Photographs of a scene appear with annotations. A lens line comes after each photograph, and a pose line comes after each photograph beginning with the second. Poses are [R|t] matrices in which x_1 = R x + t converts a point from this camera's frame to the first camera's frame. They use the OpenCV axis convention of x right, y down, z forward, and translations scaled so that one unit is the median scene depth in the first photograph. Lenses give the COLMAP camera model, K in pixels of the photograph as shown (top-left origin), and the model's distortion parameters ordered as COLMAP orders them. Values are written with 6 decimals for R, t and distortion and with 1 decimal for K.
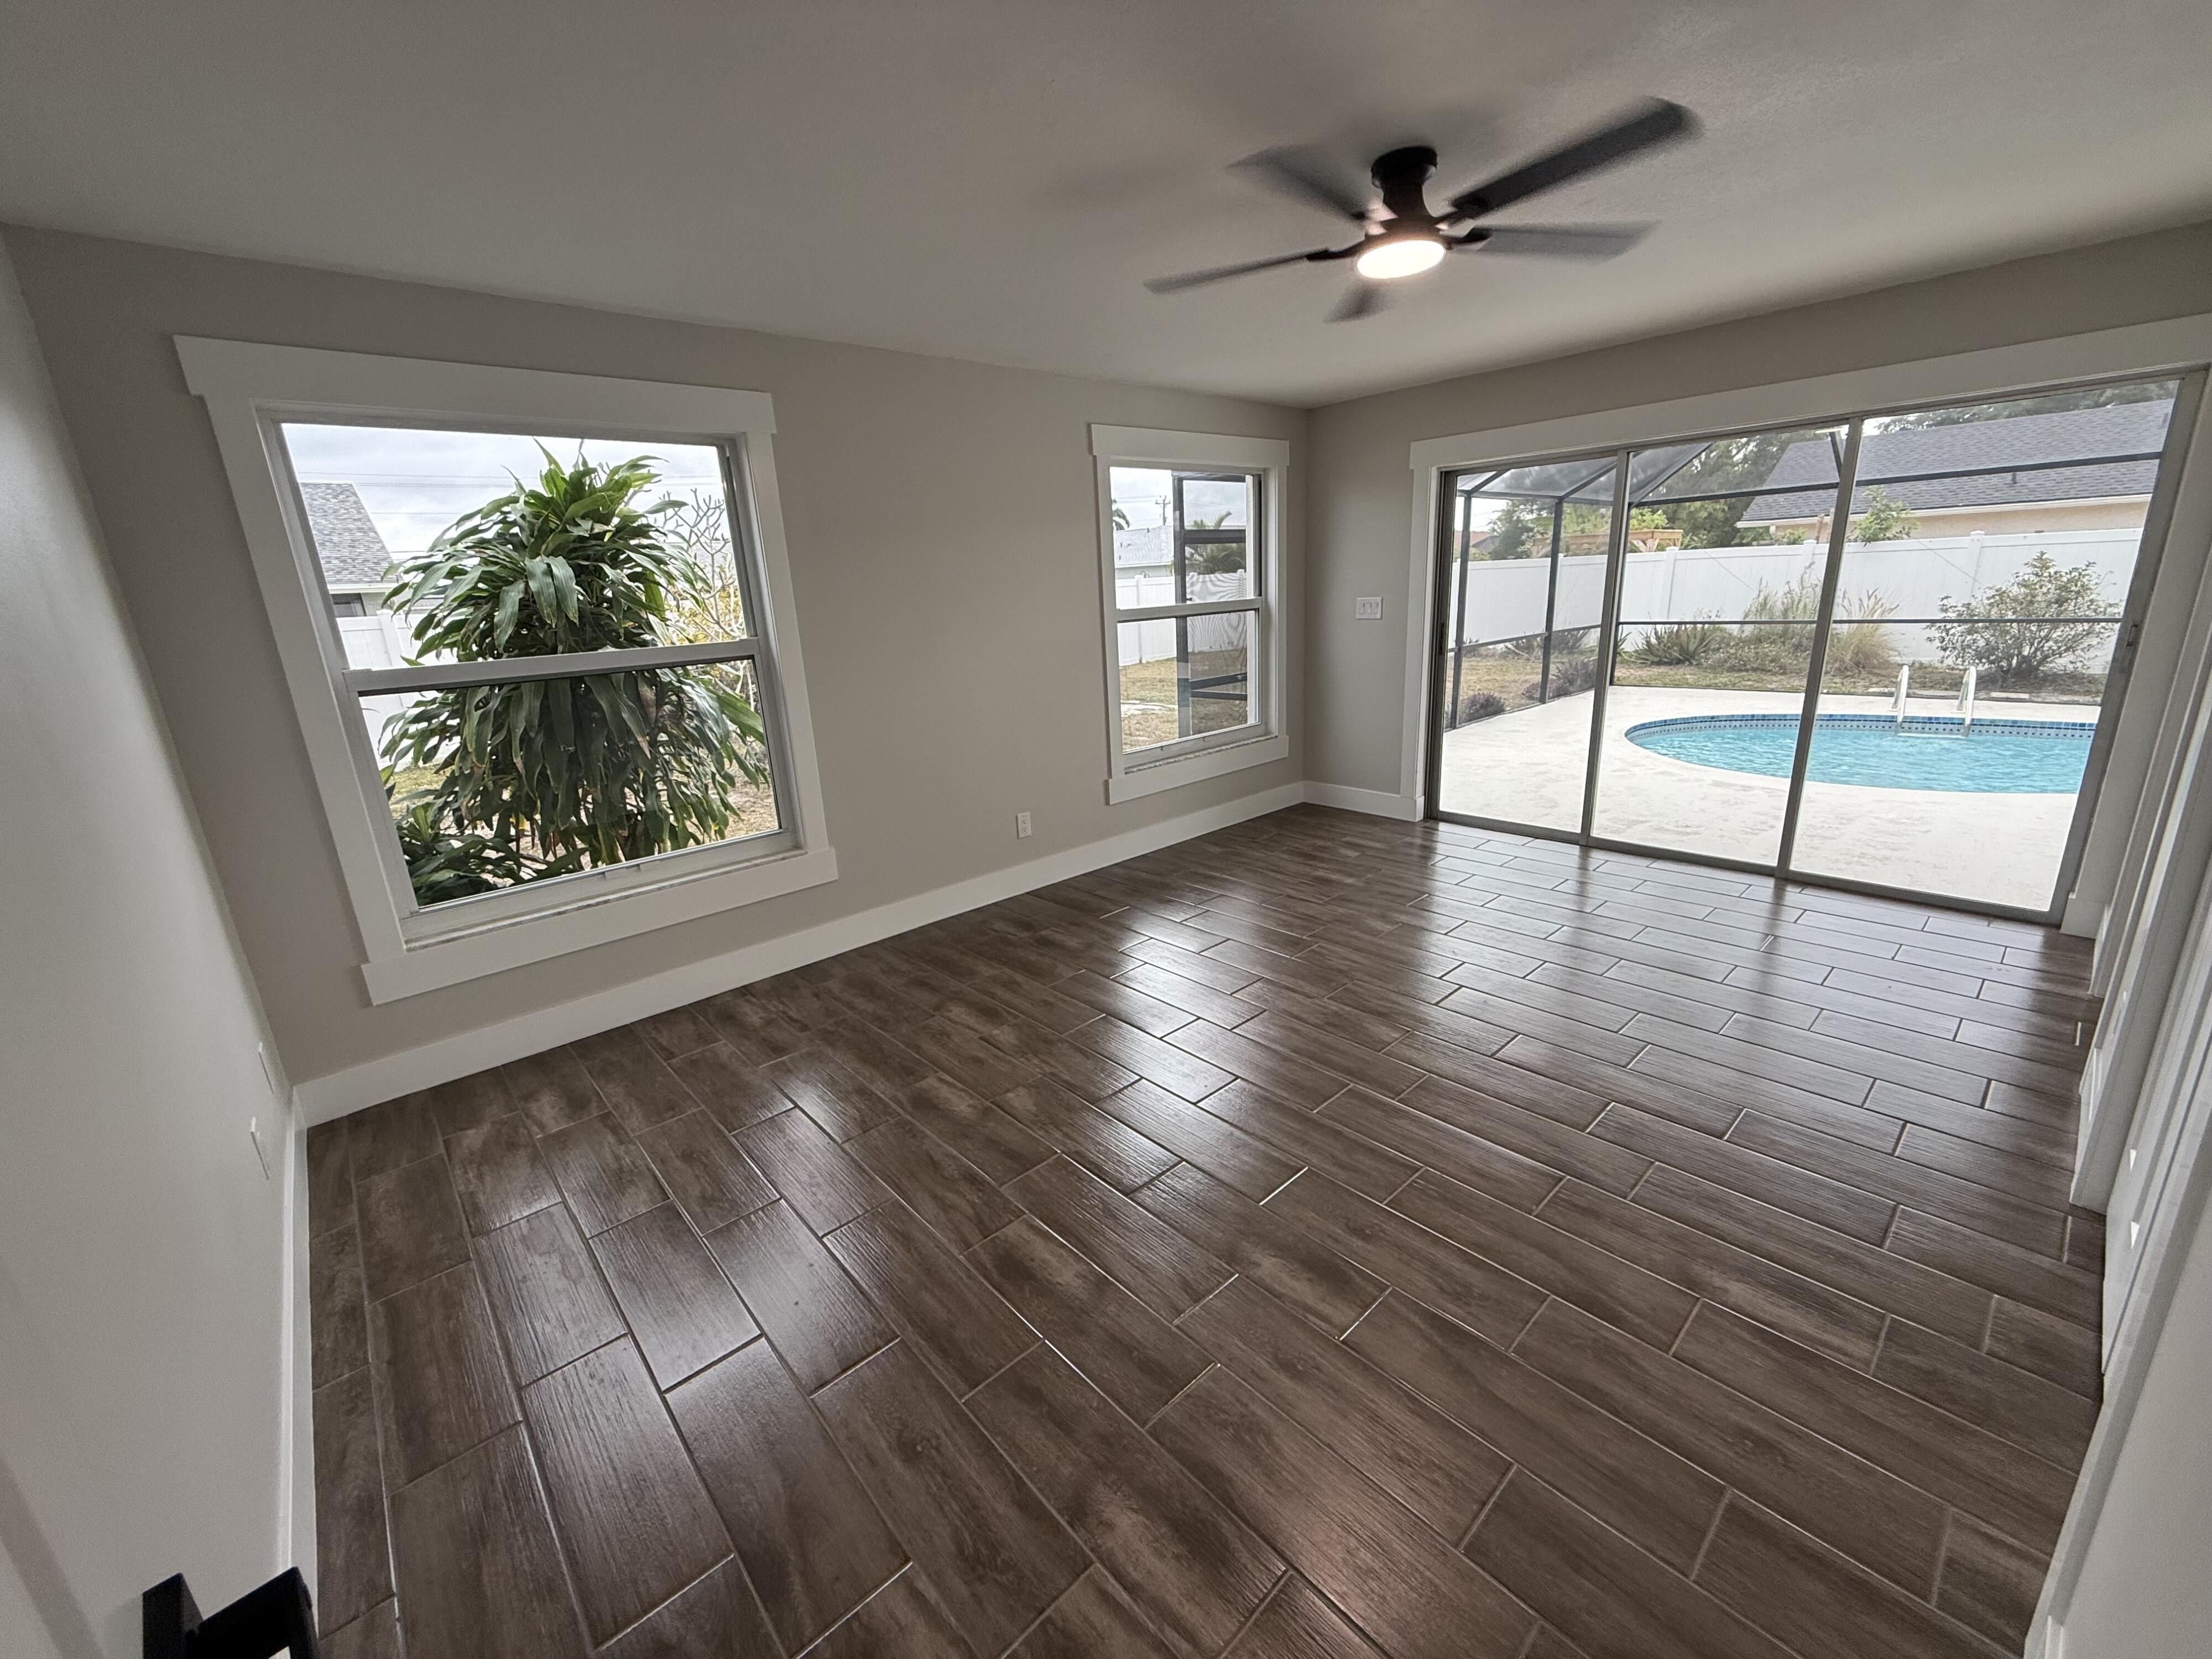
lens RADIAL K [[883.4, 0, 1107.8], [0, 883.4, 831.4], [0, 0, 1]] dist [0.005501, 0.000992]
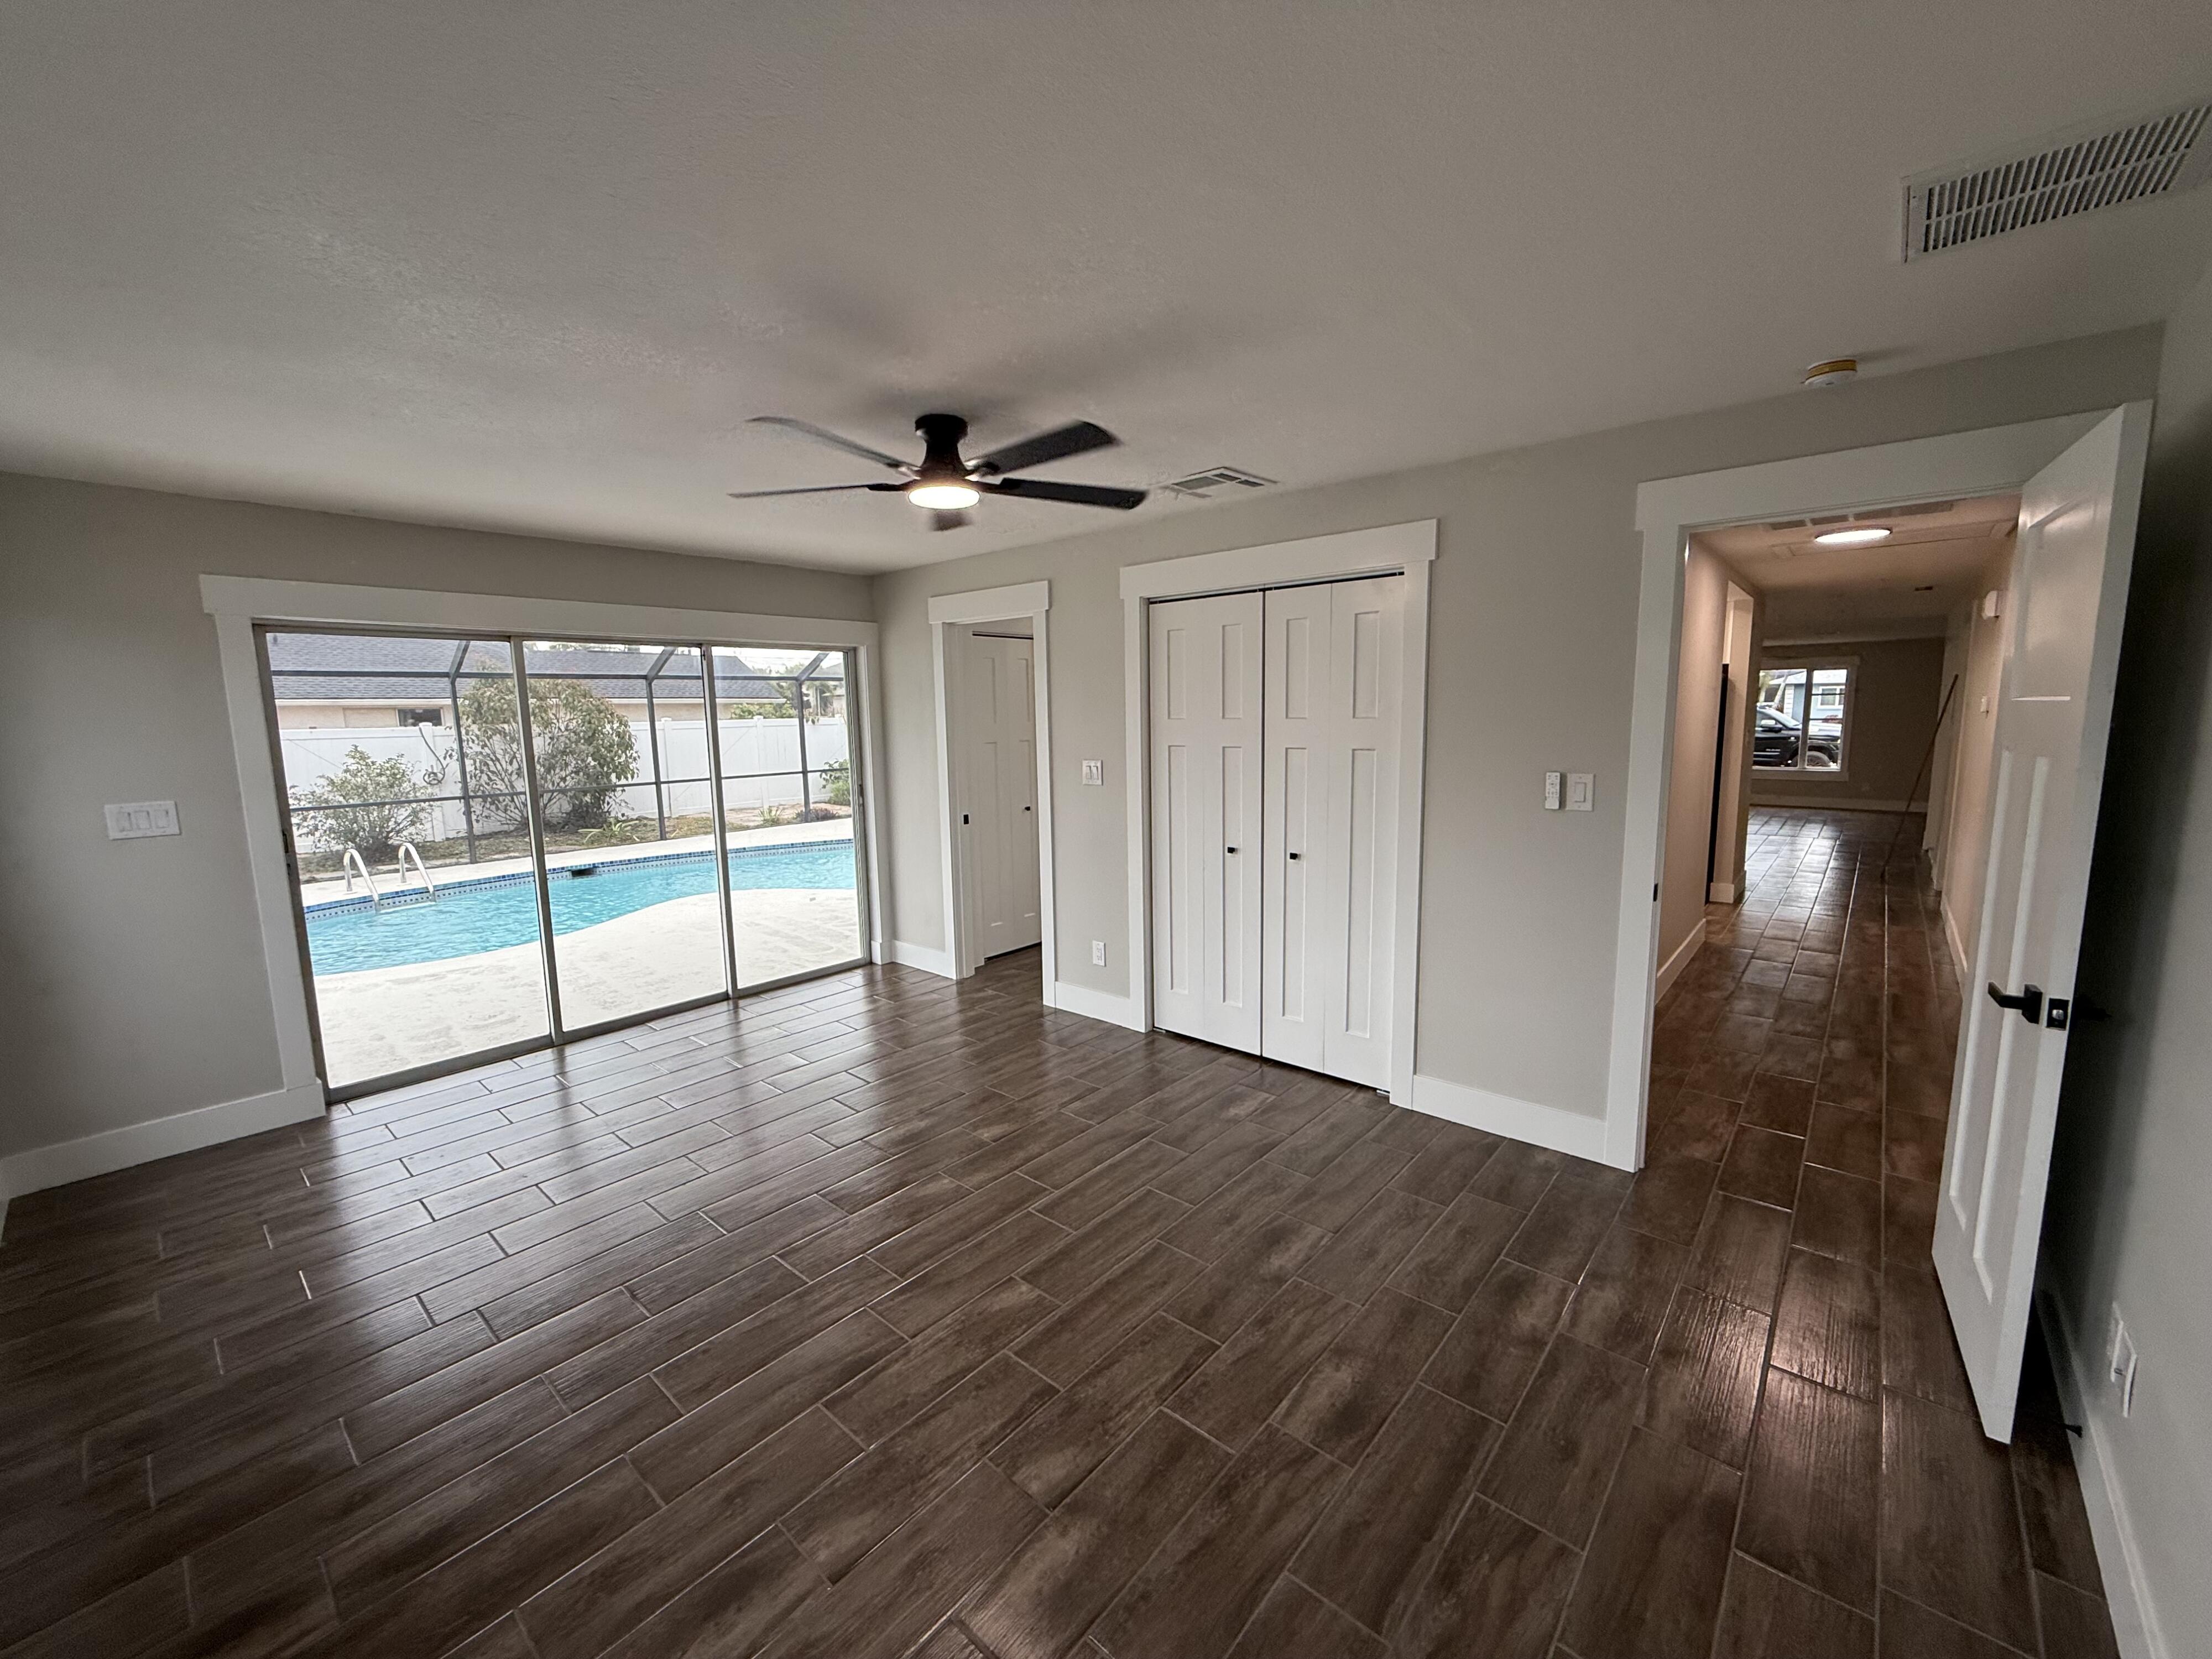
lens RADIAL K [[883.4, 0, 1107.1], [0, 883.4, 827.4], [0, 0, 1]] dist [0.005501, 0.000992]
pose [[-0.110439, -0.082752, 0.990432, -0.416873], [0.290012, 0.950476, 0.111752, -0.136988], [-0.950630, 0.299578, -0.080970, 0.469141]]
